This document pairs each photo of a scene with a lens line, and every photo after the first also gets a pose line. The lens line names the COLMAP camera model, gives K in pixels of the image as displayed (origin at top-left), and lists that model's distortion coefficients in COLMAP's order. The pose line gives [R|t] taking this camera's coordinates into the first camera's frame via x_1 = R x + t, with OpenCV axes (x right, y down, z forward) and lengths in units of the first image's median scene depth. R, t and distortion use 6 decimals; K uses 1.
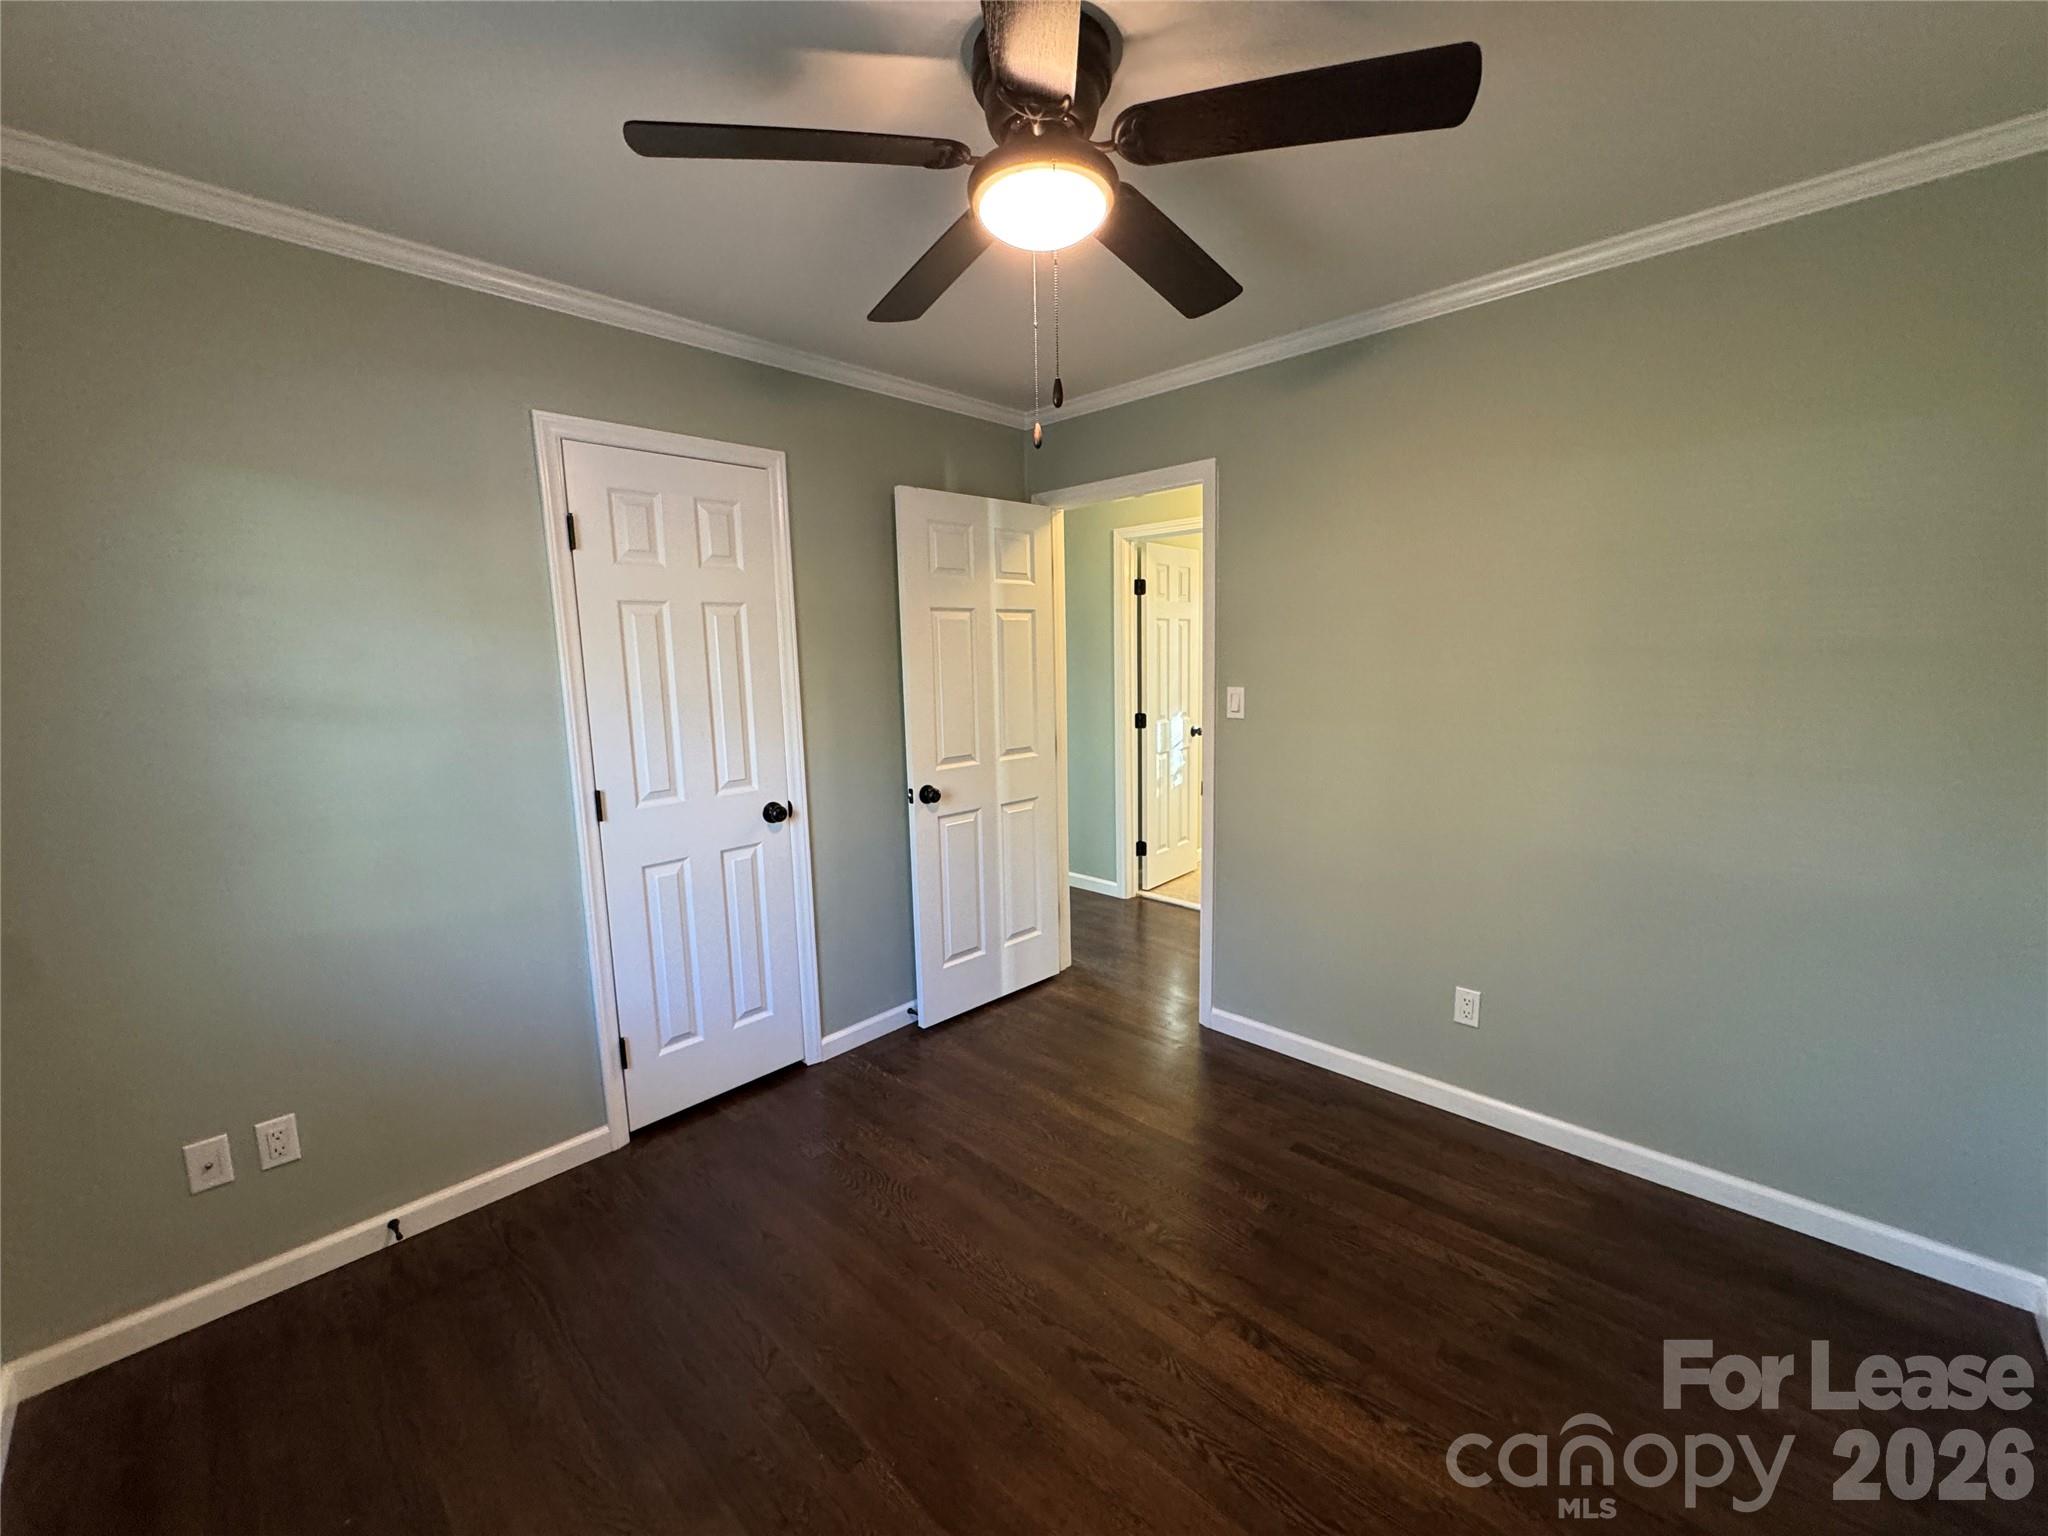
lens RADIAL K [[818.0, 0, 1024.0], [0, 818.0, 768.0], [0, 0, 1]] dist [-0.004003, 0.000417]
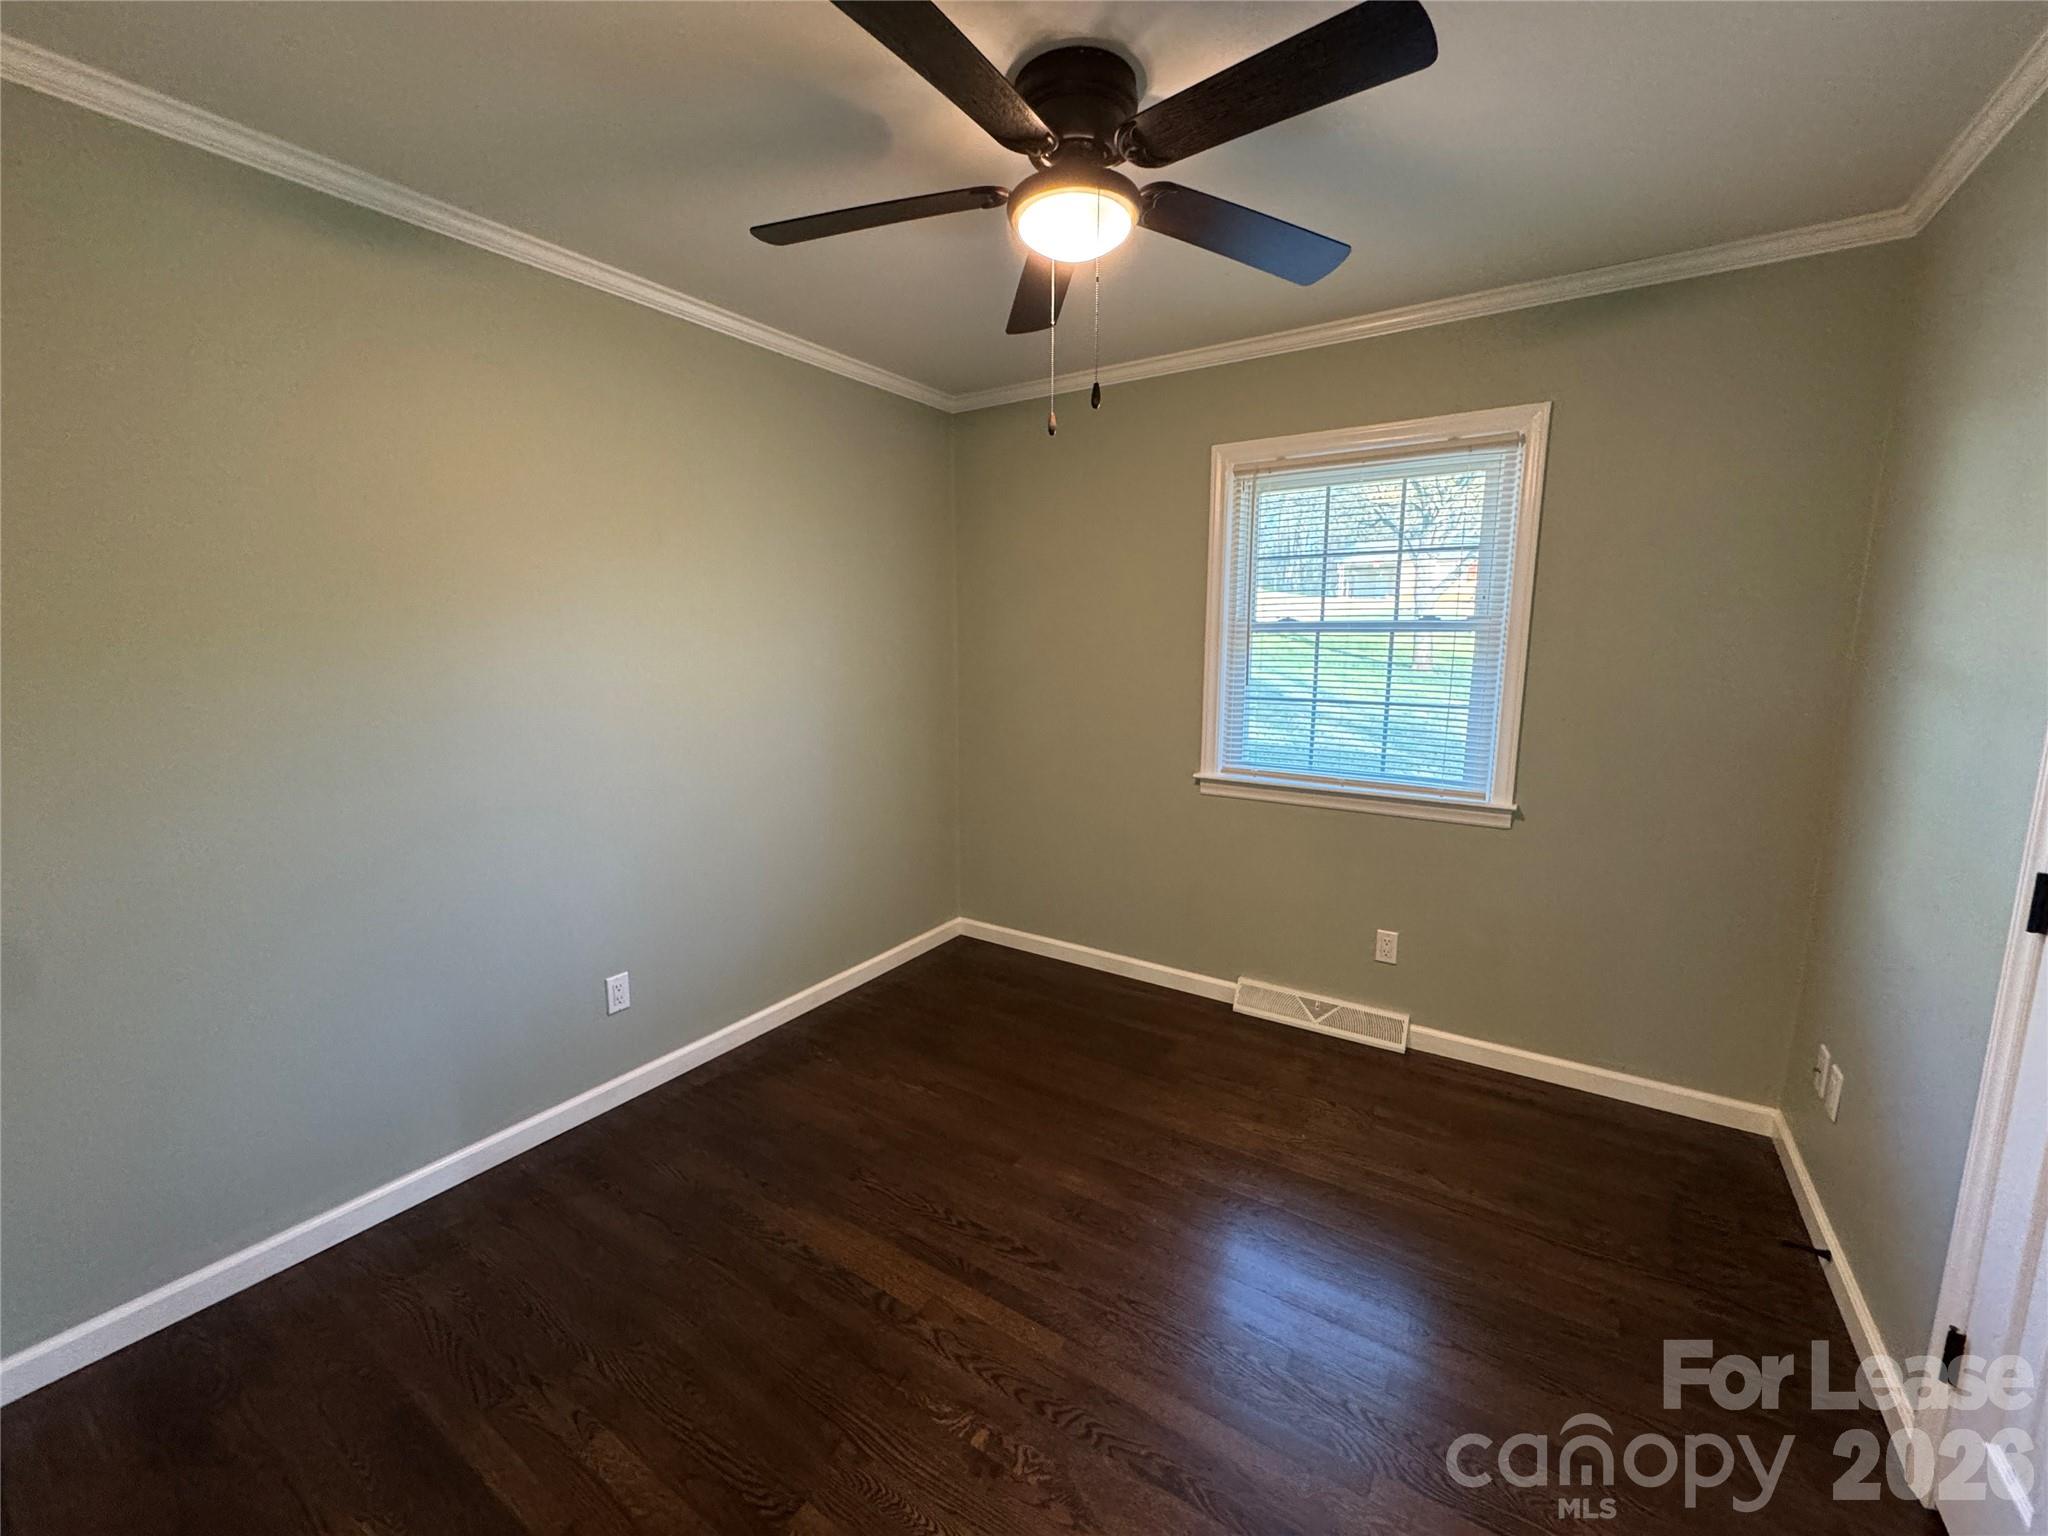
lens RADIAL K [[818.0, 0, 1024.0], [0, 818.0, 768.0], [0, 0, 1]] dist [-0.004003, 0.000417]
pose [[-0.981763, 0.058416, -0.180912, 0.255971], [0.002341, 0.955263, 0.295747, -0.243184], [0.190095, 0.289930, -0.937979, 1.798708]]
